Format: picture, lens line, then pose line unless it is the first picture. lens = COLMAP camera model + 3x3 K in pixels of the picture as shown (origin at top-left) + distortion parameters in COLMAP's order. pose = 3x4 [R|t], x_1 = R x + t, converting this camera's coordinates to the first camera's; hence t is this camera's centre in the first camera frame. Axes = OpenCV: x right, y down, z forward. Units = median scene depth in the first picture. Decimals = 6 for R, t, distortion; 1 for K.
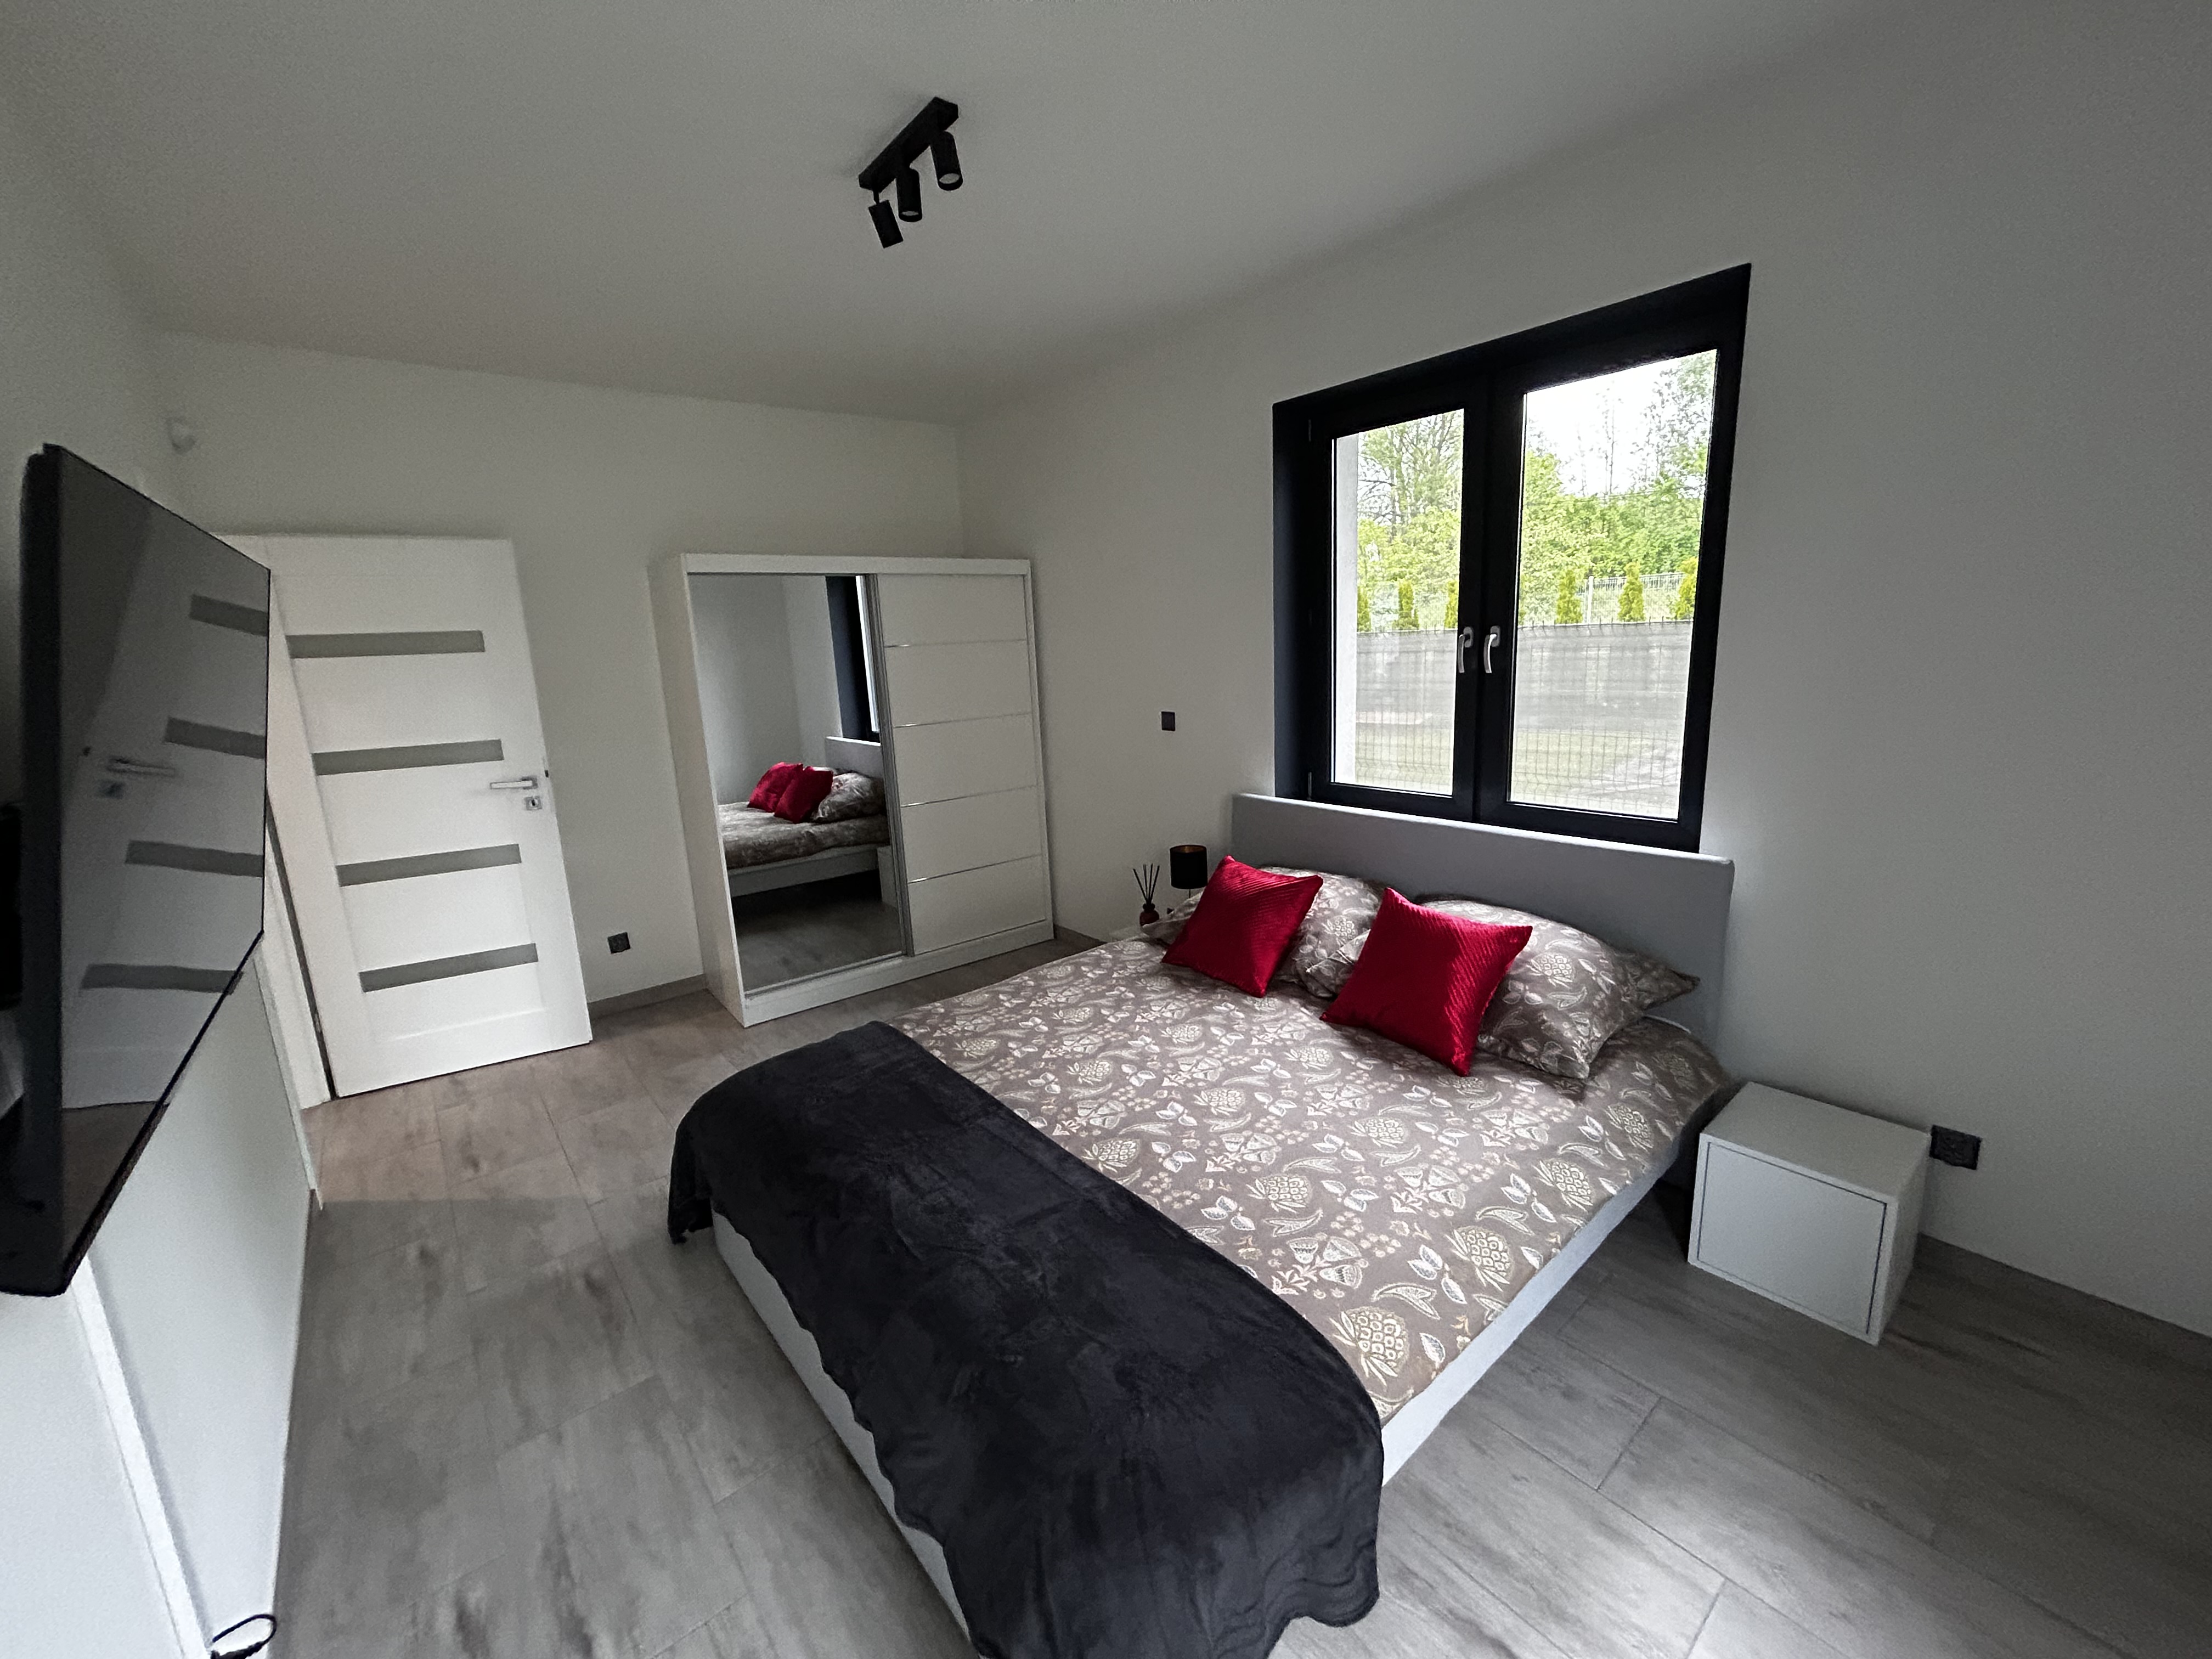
lens RADIAL K [[896.1, 0, 1093.4], [0, 896.1, 818.6], [0, 0, 1]] dist [0.003299, -0.000358]
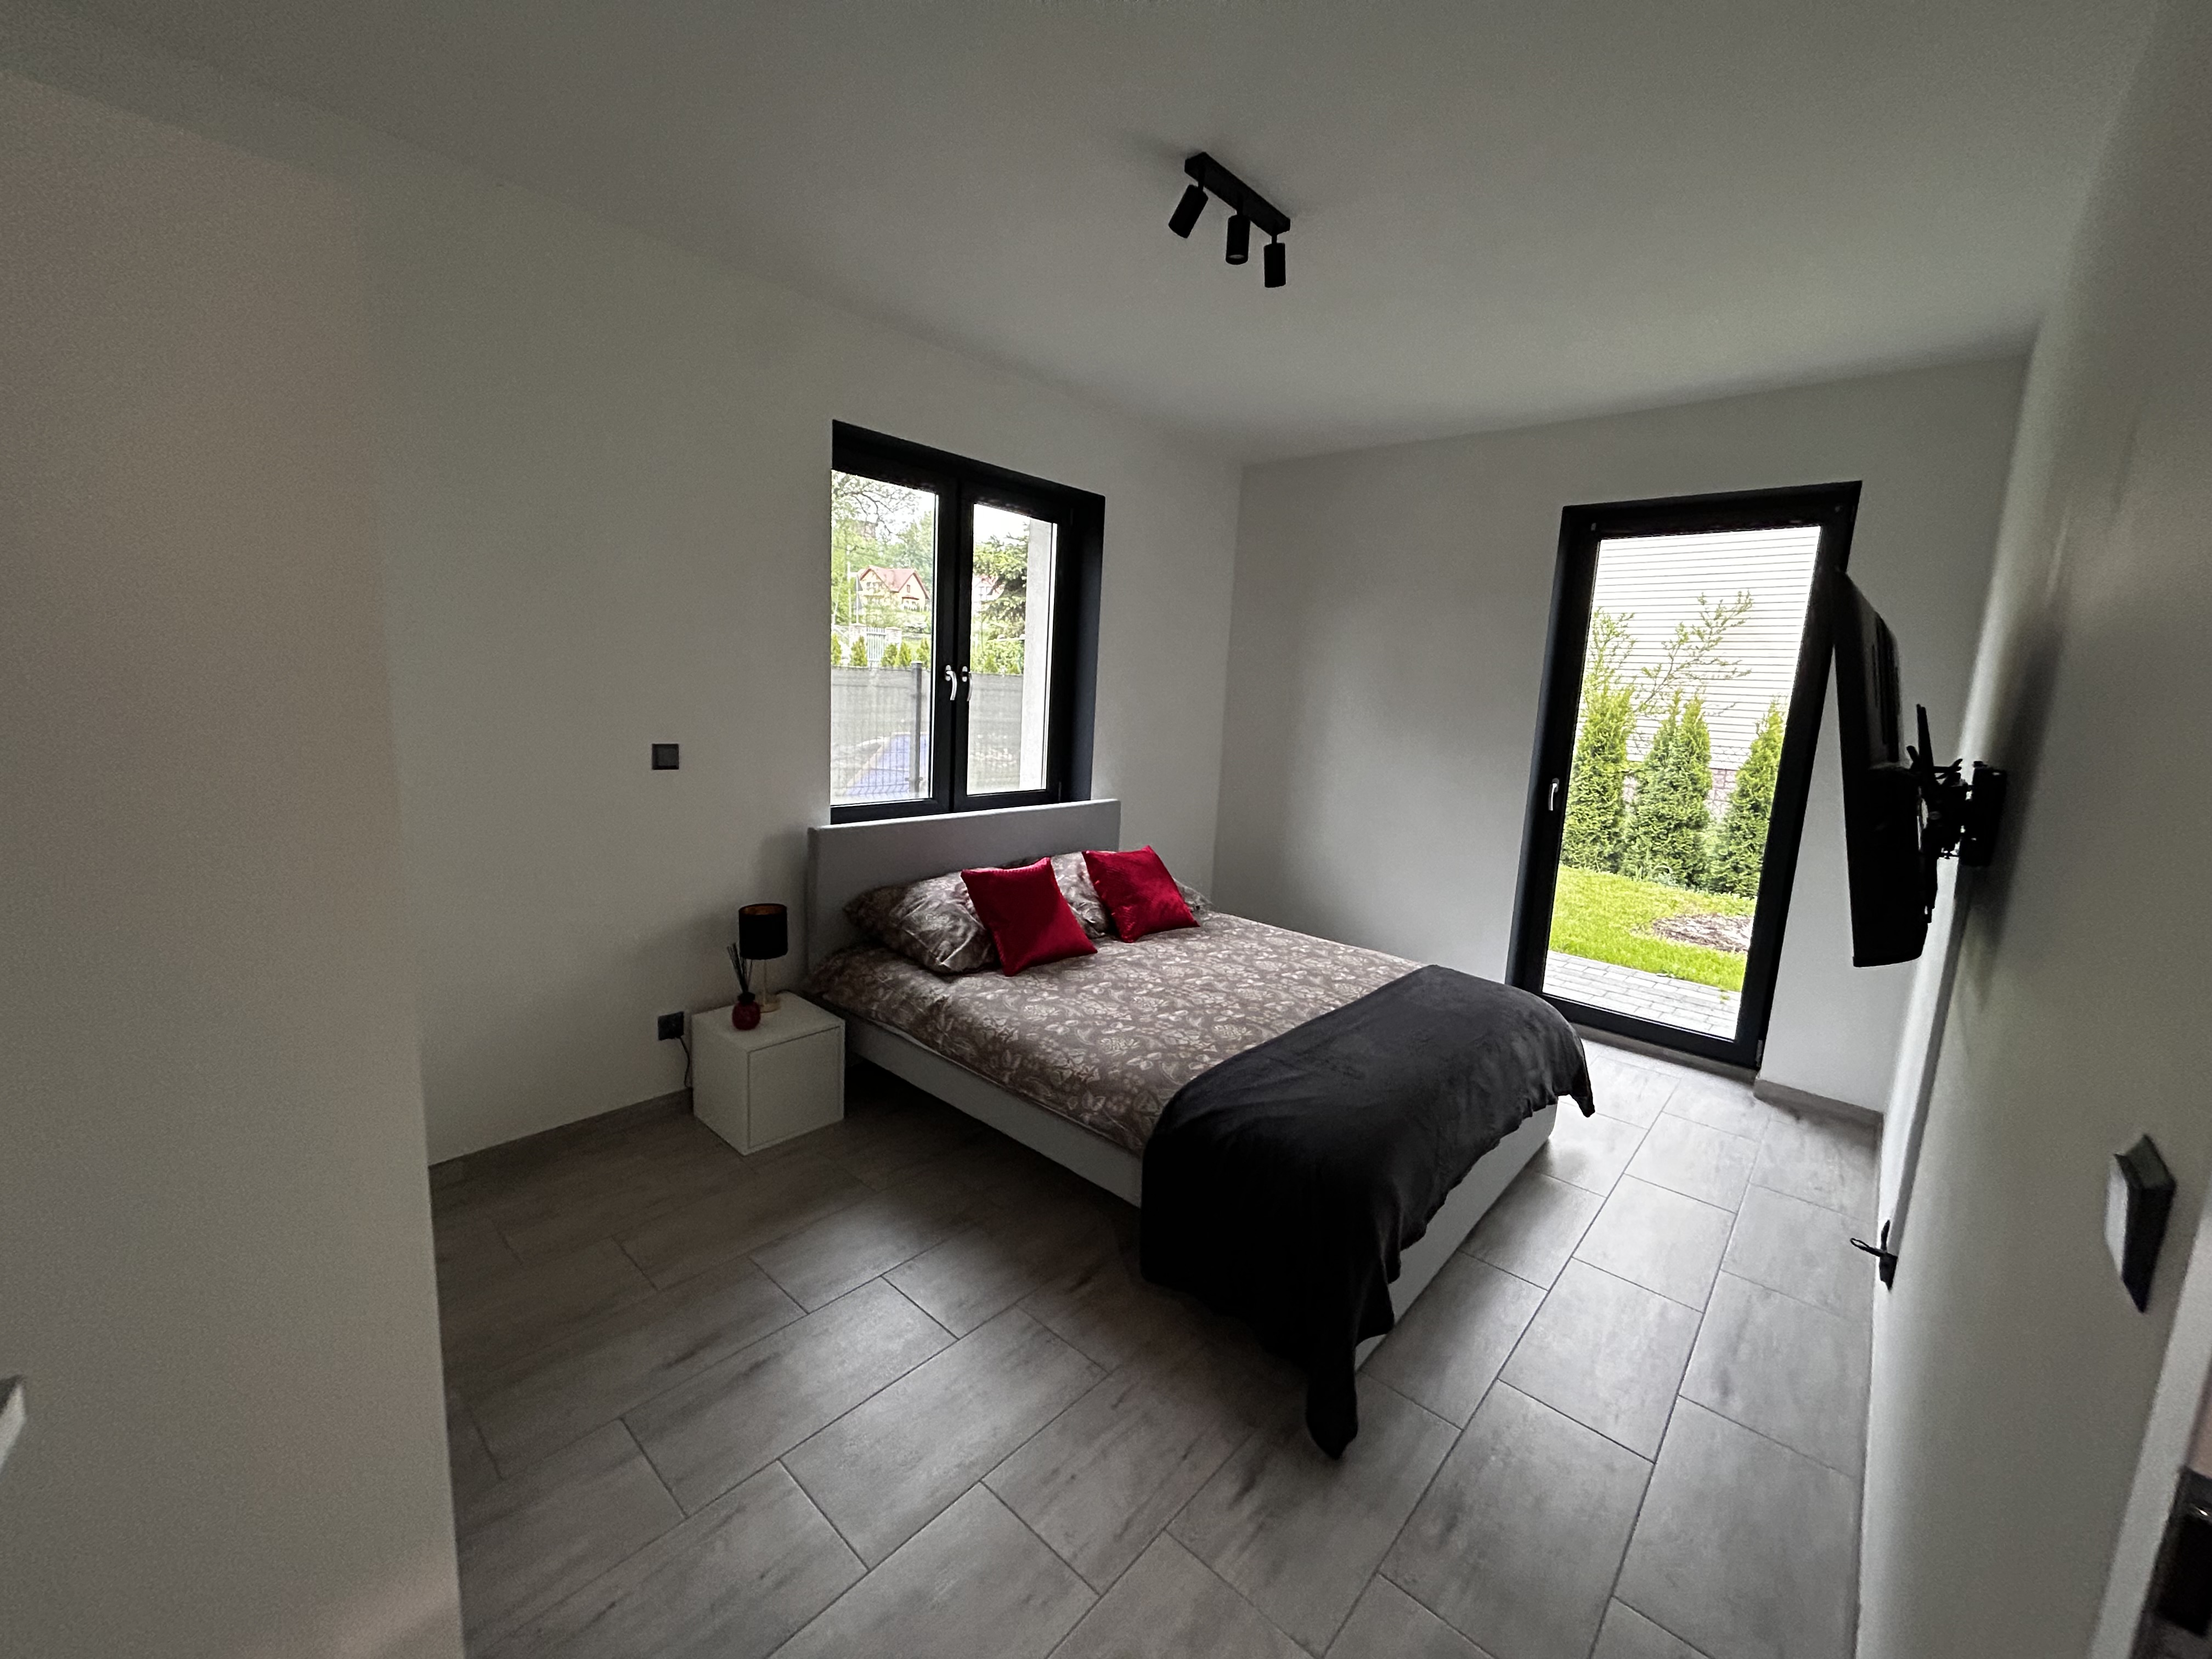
lens RADIAL K [[896.1, 0, 1091.2], [0, 896.1, 835.0], [0, 0, 1]] dist [0.003299, -0.000358]
pose [[-0.163658, -0.122102, 0.978932, -1.162328], [0.151561, 0.977418, 0.147251, -0.169274], [-0.974805, 0.172466, -0.141457, 1.302687]]
